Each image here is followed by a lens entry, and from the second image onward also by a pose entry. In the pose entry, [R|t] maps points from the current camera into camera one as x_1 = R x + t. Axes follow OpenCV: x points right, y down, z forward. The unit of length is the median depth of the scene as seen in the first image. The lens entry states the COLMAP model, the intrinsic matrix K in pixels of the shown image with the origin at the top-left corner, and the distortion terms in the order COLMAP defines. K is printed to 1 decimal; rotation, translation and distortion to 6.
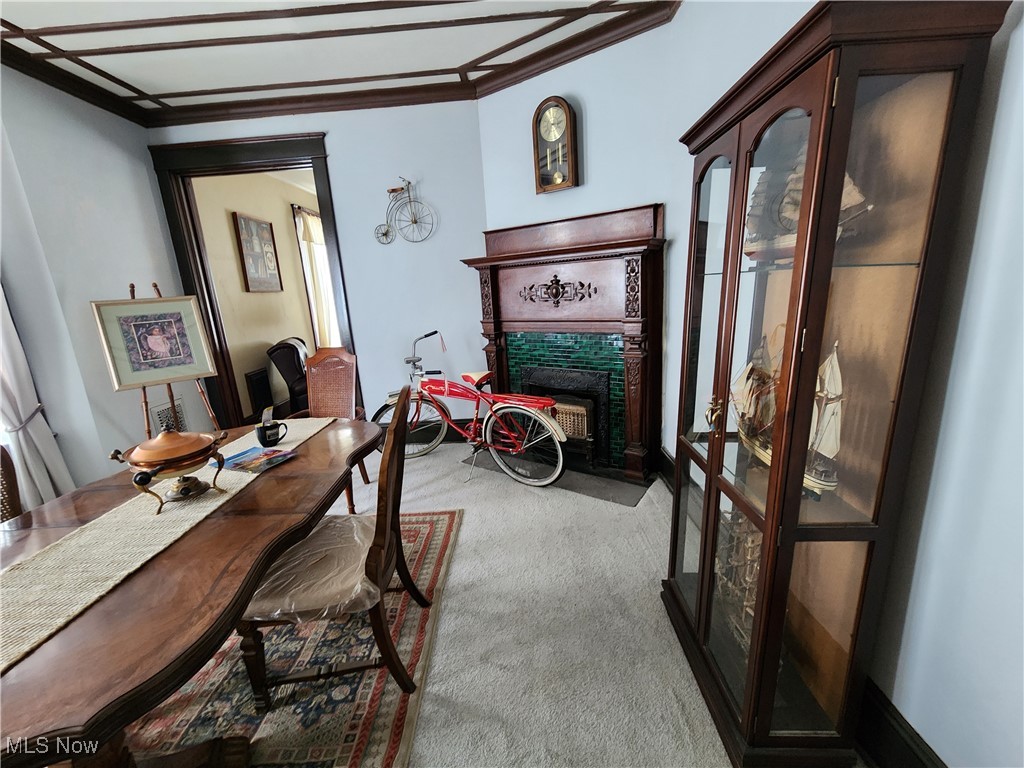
lens RADIAL K [[421.8, 0, 511.6], [0, 421.8, 384.6], [0, 0, 1]] dist [-0.001870, 0.001637]
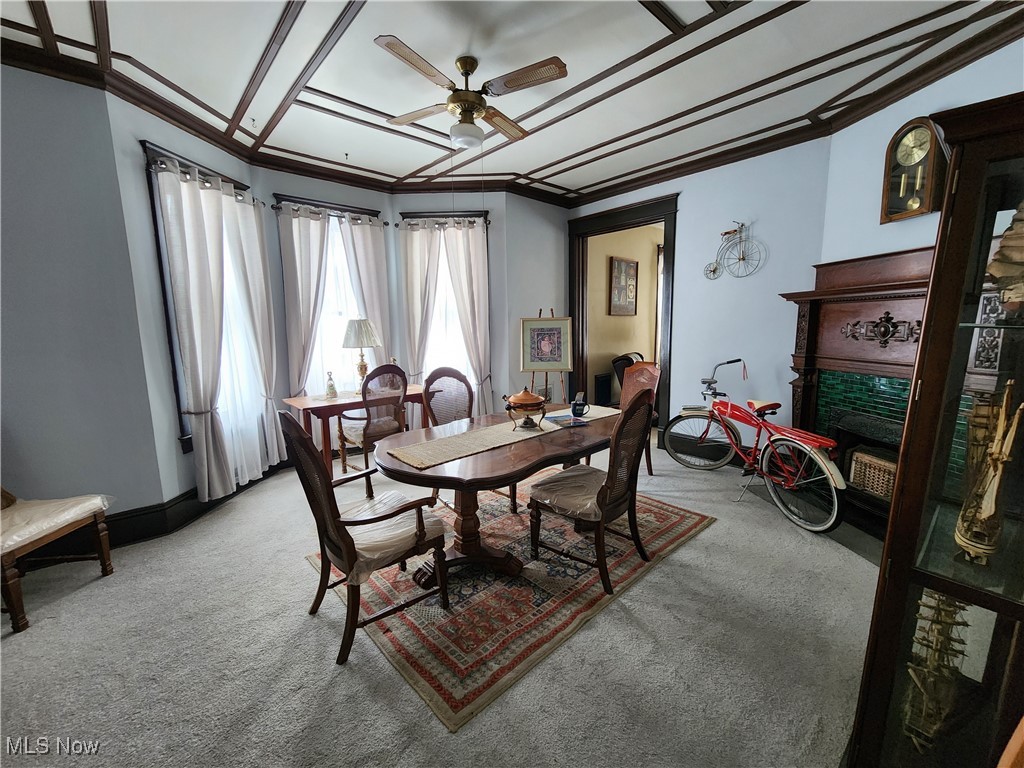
lens RADIAL K [[421.8, 0, 517.1], [0, 421.8, 384.9], [0, 0, 1]] dist [-0.001870, 0.001637]
pose [[0.685155, 0.156444, -0.711399, 0.226486], [-0.192957, 0.980753, 0.029839, 0.017057], [0.702375, 0.116826, 0.702155, -0.161644]]
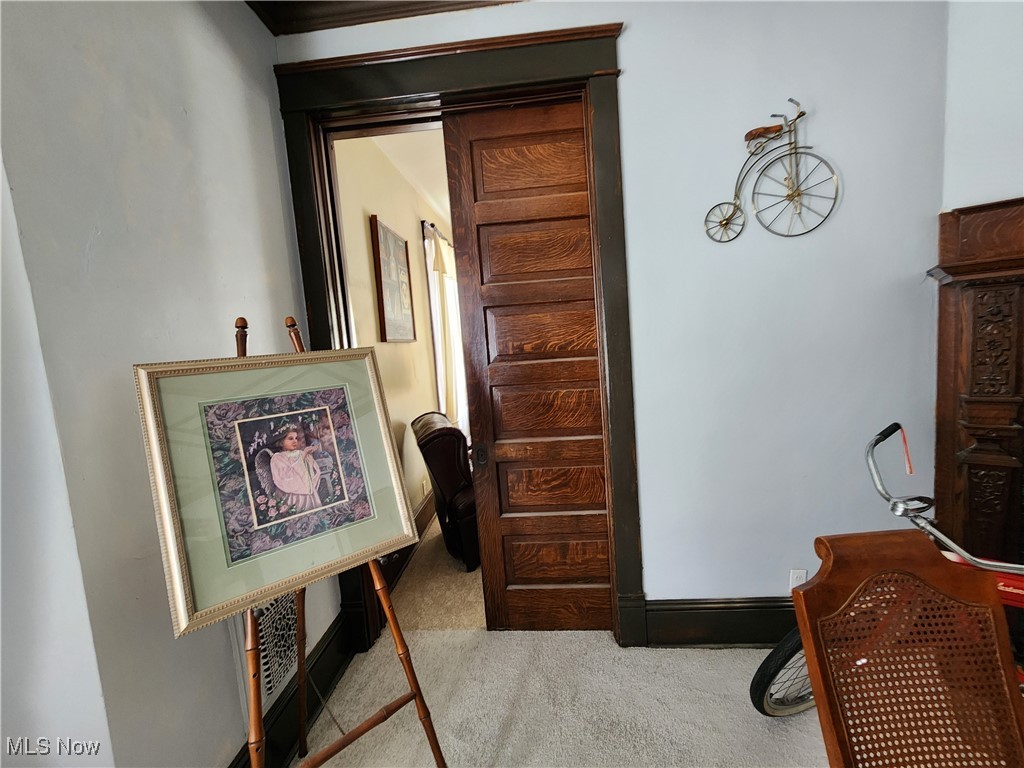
lens RADIAL K [[421.8, 0, 515.6], [0, 421.8, 383.0], [0, 0, 1]] dist [-0.001870, 0.001637]
pose [[0.999086, -0.004209, -0.042528, -0.600975], [-0.001025, 0.992490, -0.122319, -0.125952], [0.042724, 0.122251, 0.991579, 0.600389]]
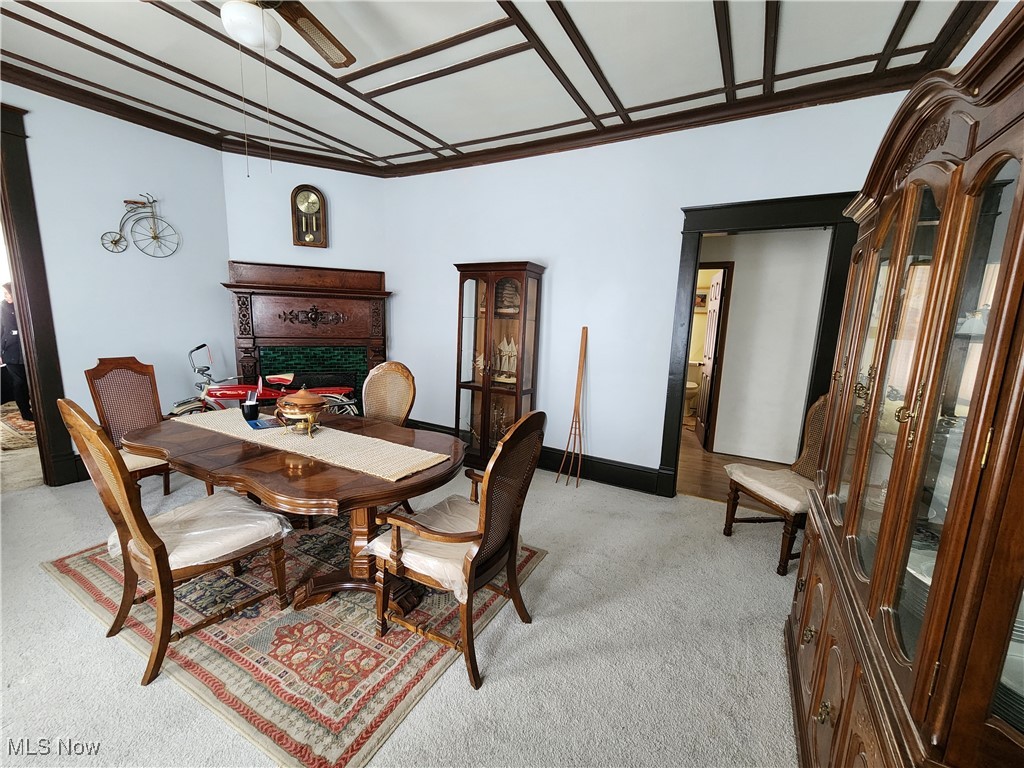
lens RADIAL K [[421.8, 0, 510.4], [0, 421.8, 381.1], [0, 0, 1]] dist [-0.001870, 0.001637]
pose [[0.468511, -0.059276, 0.881467, -0.841263], [0.138844, 0.990288, -0.007203, 0.091160], [-0.872479, 0.125761, 0.472191, -0.200737]]
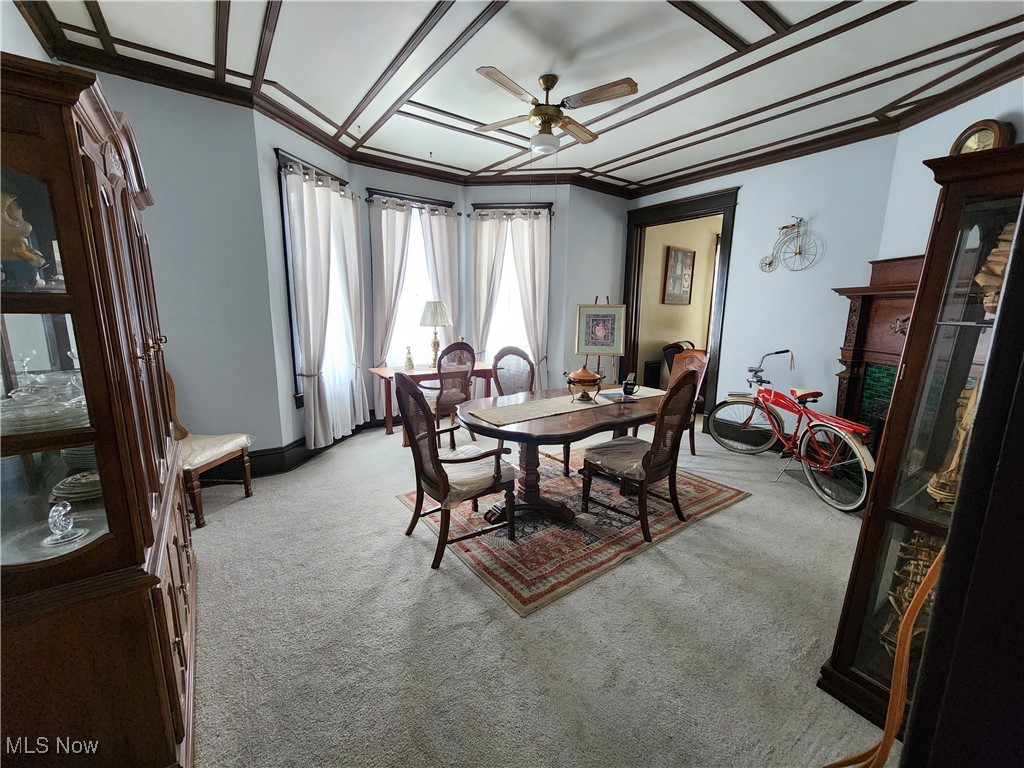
lens RADIAL K [[421.8, 0, 518.7], [0, 421.8, 388.2], [0, 0, 1]] dist [-0.001870, 0.001637]
pose [[0.598772, 0.220422, -0.769991, 0.307817], [-0.233415, 0.967676, 0.095501, 0.036338], [0.766153, 0.122544, 0.630867, -0.279105]]
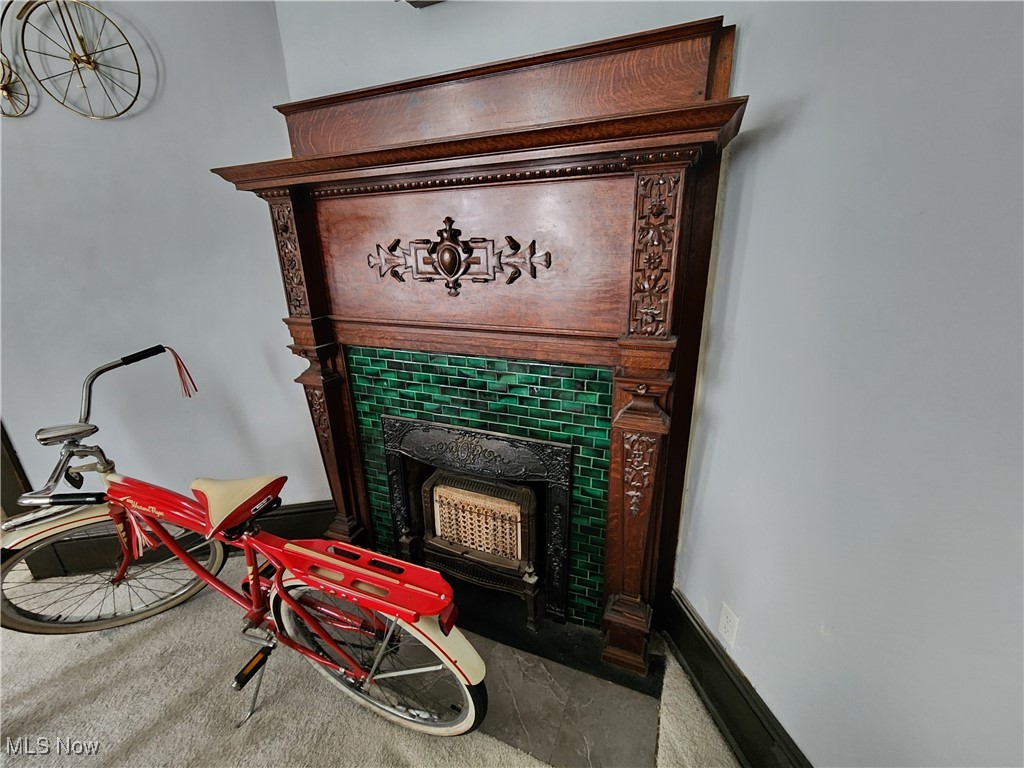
lens RADIAL K [[421.8, 0, 508.6], [0, 421.8, 387.0], [0, 0, 1]] dist [-0.001870, 0.001637]
pose [[0.975805, -0.030818, 0.216461, 0.066747], [0.011070, 0.995711, 0.091858, -0.132759], [-0.218363, -0.087239, 0.971960, 0.574516]]
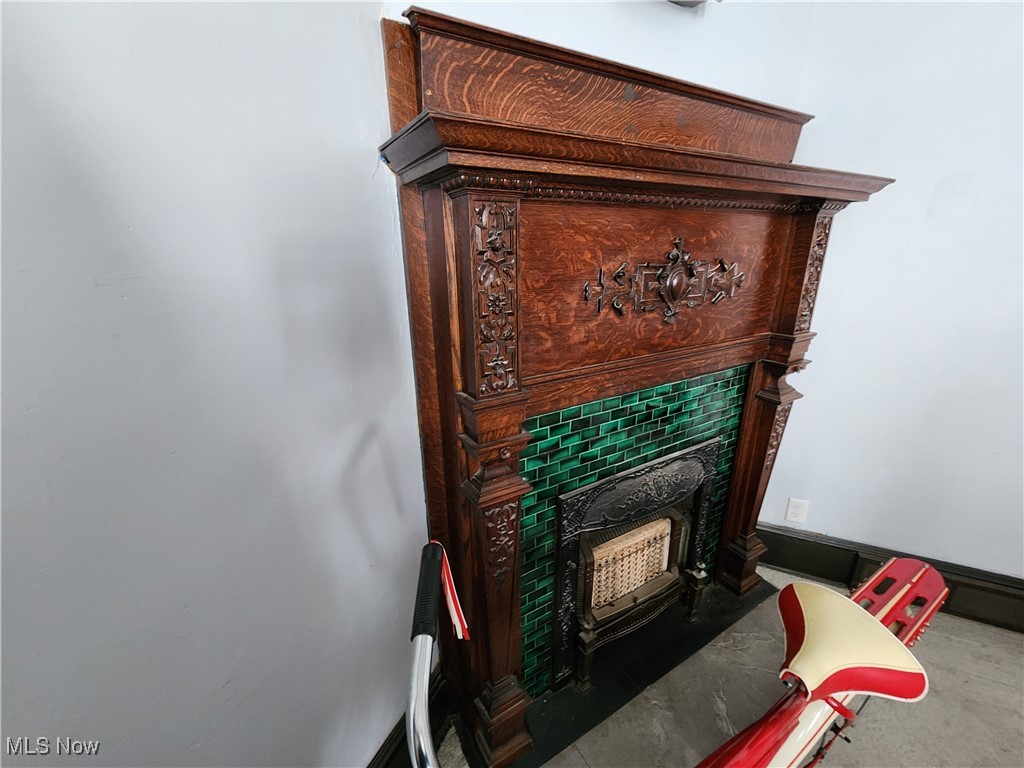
lens RADIAL K [[421.8, 0, 514.9], [0, 421.8, 382.6], [0, 0, 1]] dist [-0.001870, 0.001637]
pose [[0.392353, -0.222162, 0.892582, -0.317179], [0.189106, 0.969147, 0.158094, -0.223433], [-0.900166, 0.106764, 0.422260, 0.985475]]
